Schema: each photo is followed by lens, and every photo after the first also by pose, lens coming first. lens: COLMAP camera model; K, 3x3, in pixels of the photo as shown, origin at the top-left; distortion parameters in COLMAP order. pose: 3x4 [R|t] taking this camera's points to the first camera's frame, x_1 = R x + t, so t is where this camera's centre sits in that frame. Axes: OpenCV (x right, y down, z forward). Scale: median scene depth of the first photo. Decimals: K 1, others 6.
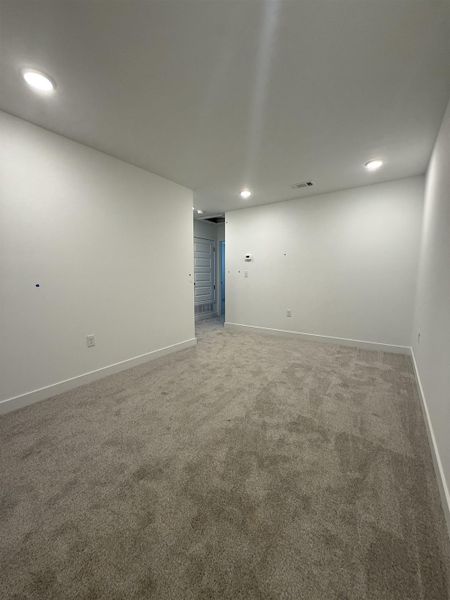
lens RADIAL K [[238.0, 0, 224.0], [0, 238.0, 303.0], [0, 0, 1]] dist [-0.002297, 0.000586]
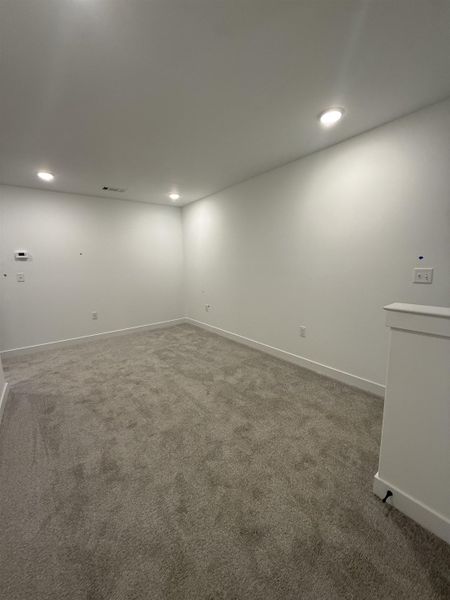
lens RADIAL K [[238.0, 0, 222.3], [0, 238.0, 297.2], [0, 0, 1]] dist [-0.002297, 0.000586]
pose [[0.290368, -0.135885, 0.947218, -0.807687], [0.132776, 0.986012, 0.100748, -0.101025], [-0.947659, 0.096514, 0.304349, 0.355993]]
